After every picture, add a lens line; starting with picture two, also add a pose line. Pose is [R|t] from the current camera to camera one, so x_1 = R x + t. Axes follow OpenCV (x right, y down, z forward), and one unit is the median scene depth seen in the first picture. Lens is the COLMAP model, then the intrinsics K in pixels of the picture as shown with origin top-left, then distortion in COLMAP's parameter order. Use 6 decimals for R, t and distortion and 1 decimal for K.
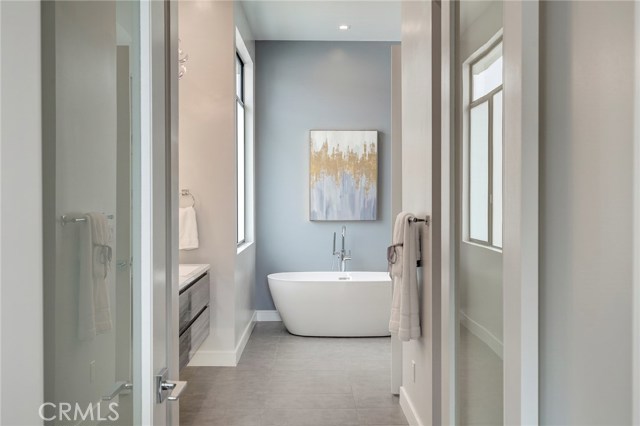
lens RADIAL K [[631.3, 0, 321.5], [0, 631.3, 210.0], [0, 0, 1]] dist [0.007378, 0.000000]
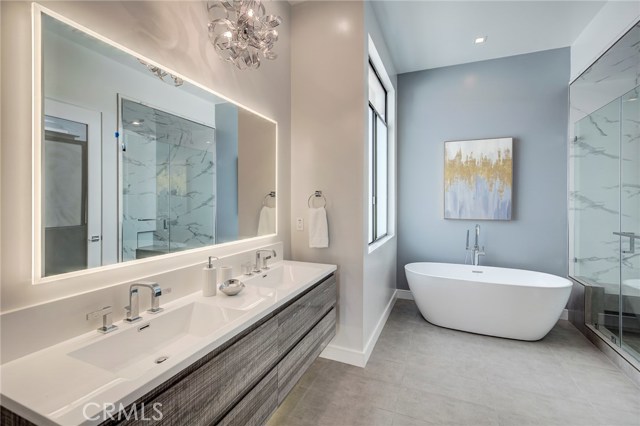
lens RADIAL K [[290.7, 0, 316.9], [0, 290.7, 204.0], [0, 0, 1]] dist [-0.004010, 0.000990]
pose [[0.910964, 0.005179, -0.412453, -0.011391], [-0.008181, 0.999951, -0.005512, -0.005907], [0.412404, 0.008395, 0.910962, 0.410653]]
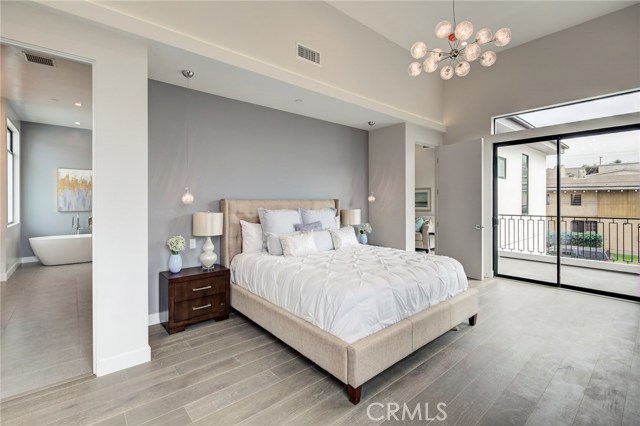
lens RADIAL K [[290.7, 0, 321.3], [0, 290.7, 202.2], [0, 0, 1]] dist [-0.004010, 0.000990]
pose [[0.765799, -0.000318, 0.643079, 0.032847], [0.009480, 0.999897, -0.010795, 0.005738], [-0.643010, 0.014363, 0.765723, -0.300066]]
